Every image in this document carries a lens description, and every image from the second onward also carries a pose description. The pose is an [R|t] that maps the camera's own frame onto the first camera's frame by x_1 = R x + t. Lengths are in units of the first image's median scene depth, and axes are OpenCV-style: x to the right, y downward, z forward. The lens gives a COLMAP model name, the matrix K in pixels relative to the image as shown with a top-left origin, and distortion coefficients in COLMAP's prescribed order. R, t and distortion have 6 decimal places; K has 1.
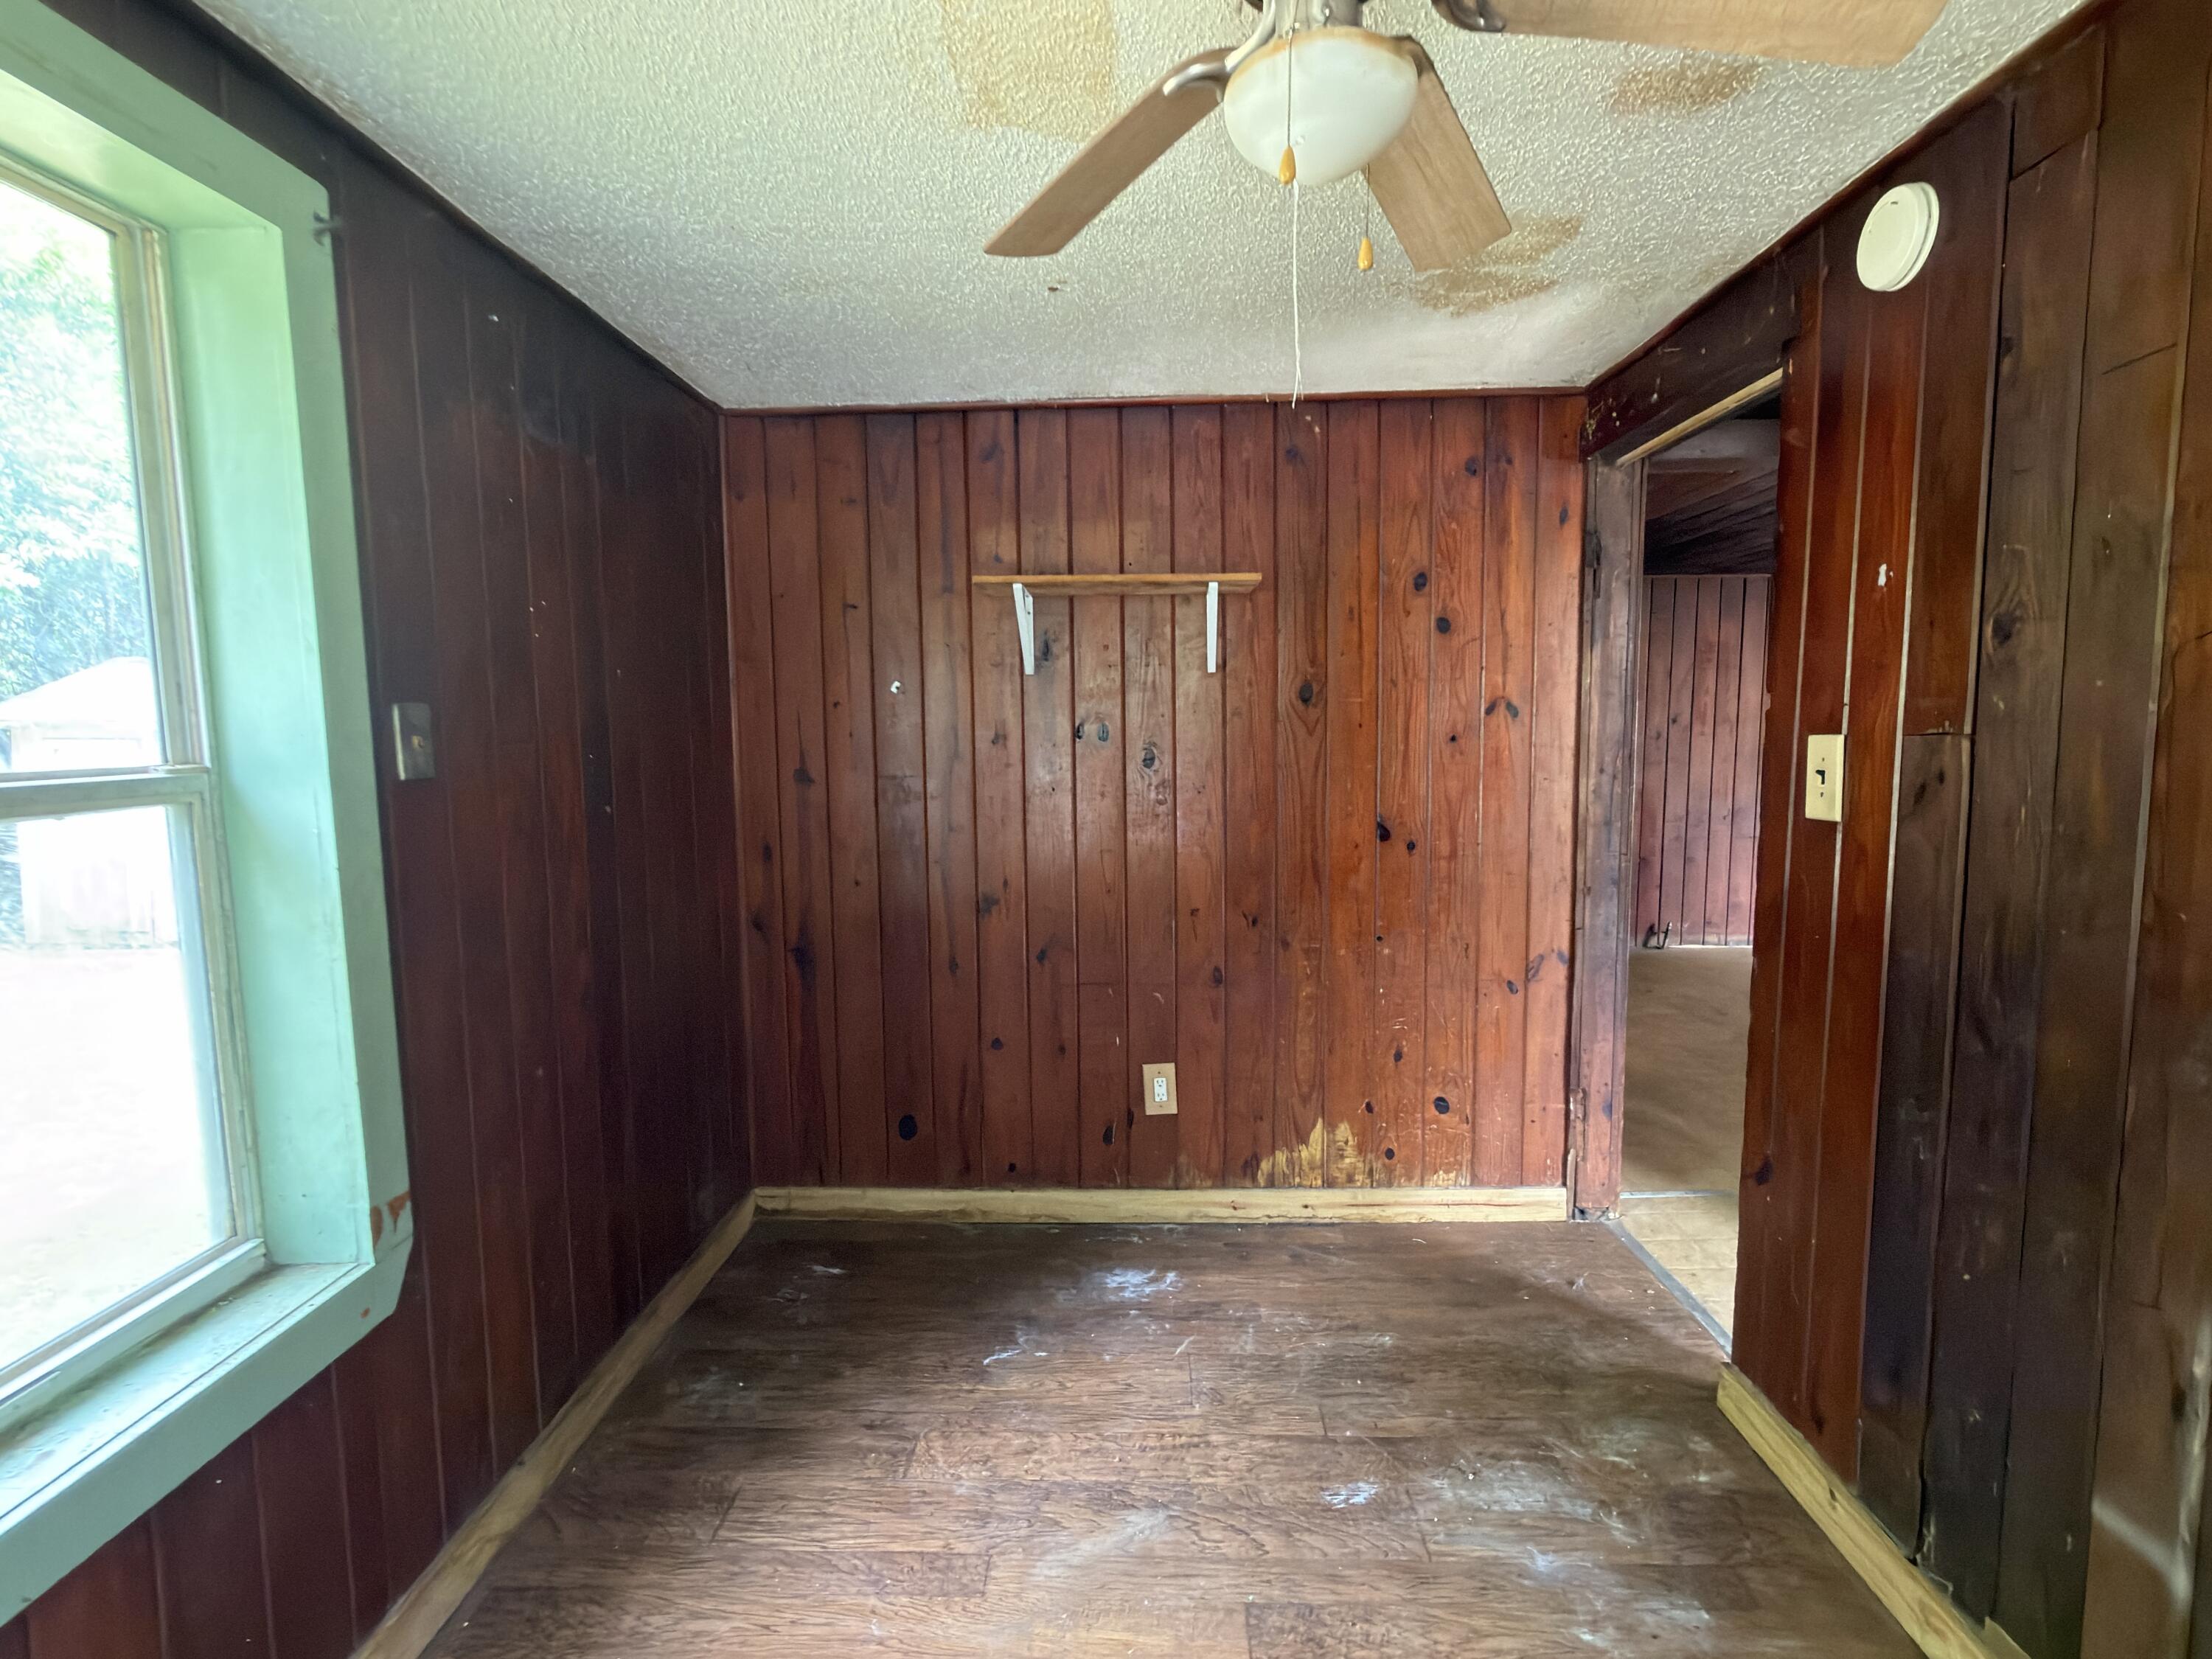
lens RADIAL K [[1091.9, 0, 1106.0], [0, 1091.9, 829.5], [0, 0, 1]] dist [0.032342, -0.023758]
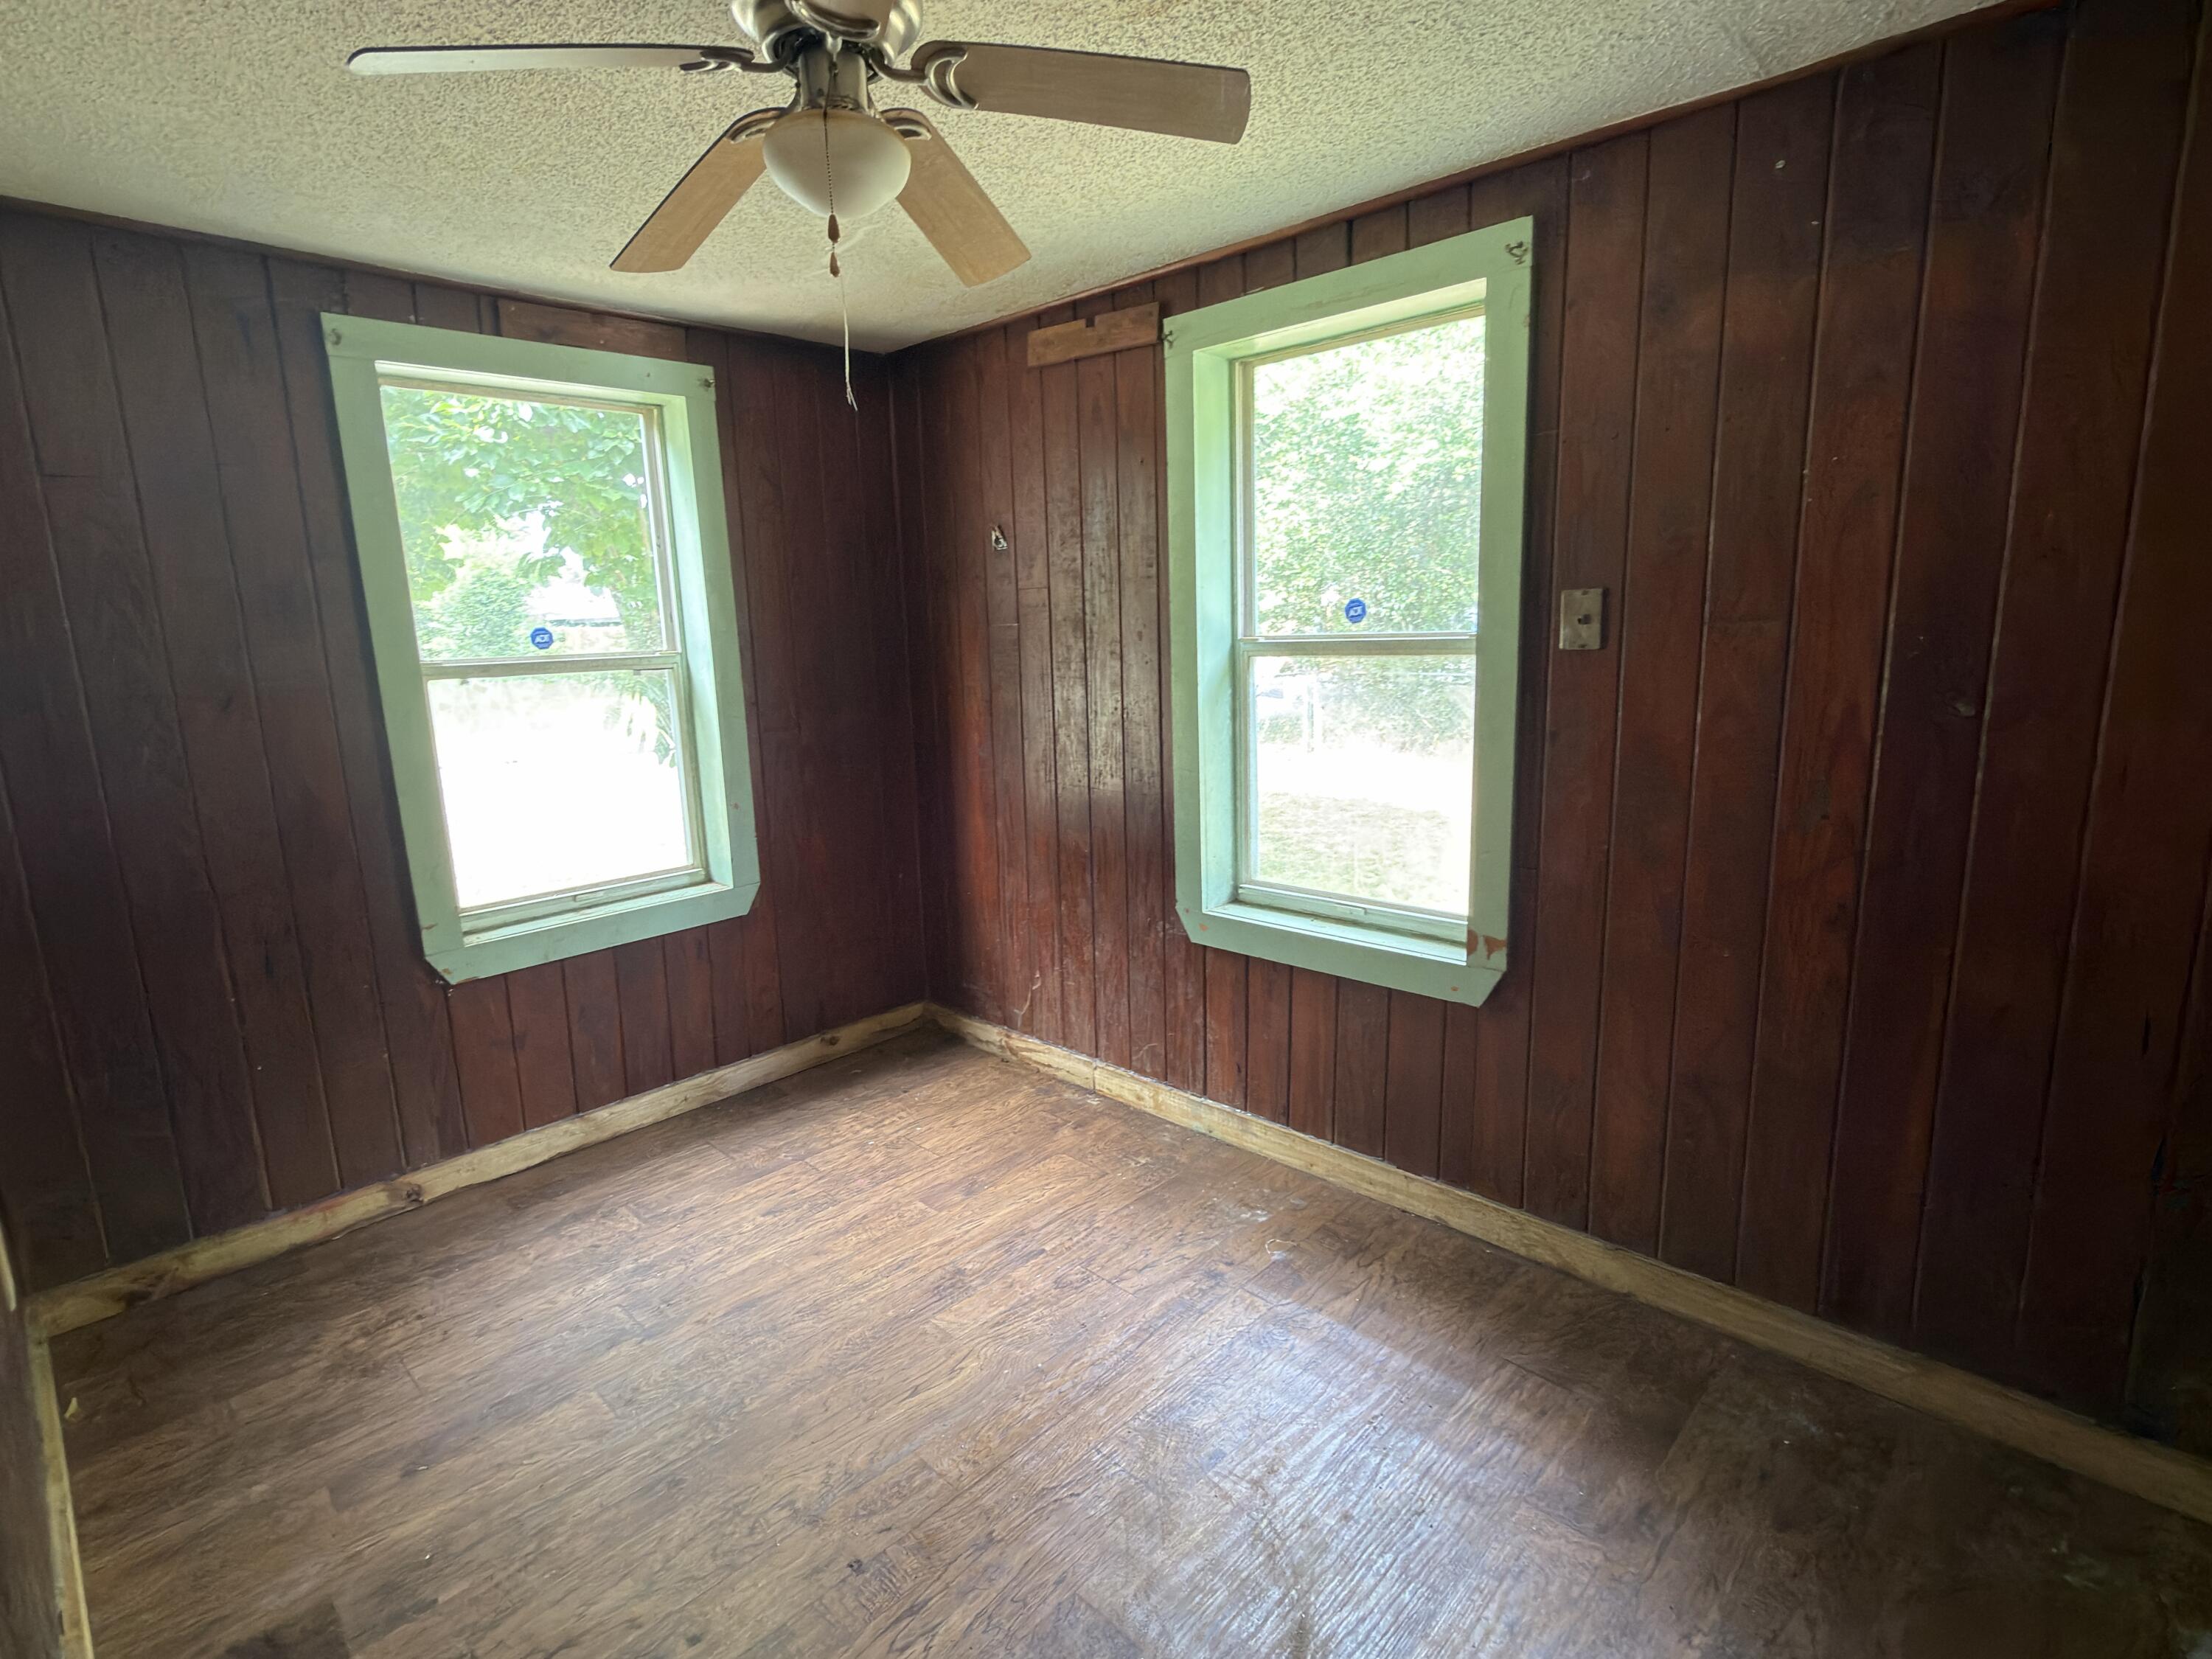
lens RADIAL K [[1091.9, 0, 1106.0], [0, 1091.9, 829.5], [0, 0, 1]] dist [0.032342, -0.023758]
pose [[-0.670494, 0.167588, -0.722740, 0.604143], [-0.041318, 0.964207, 0.261911, -0.136782], [0.740764, 0.205472, -0.639570, 1.268441]]
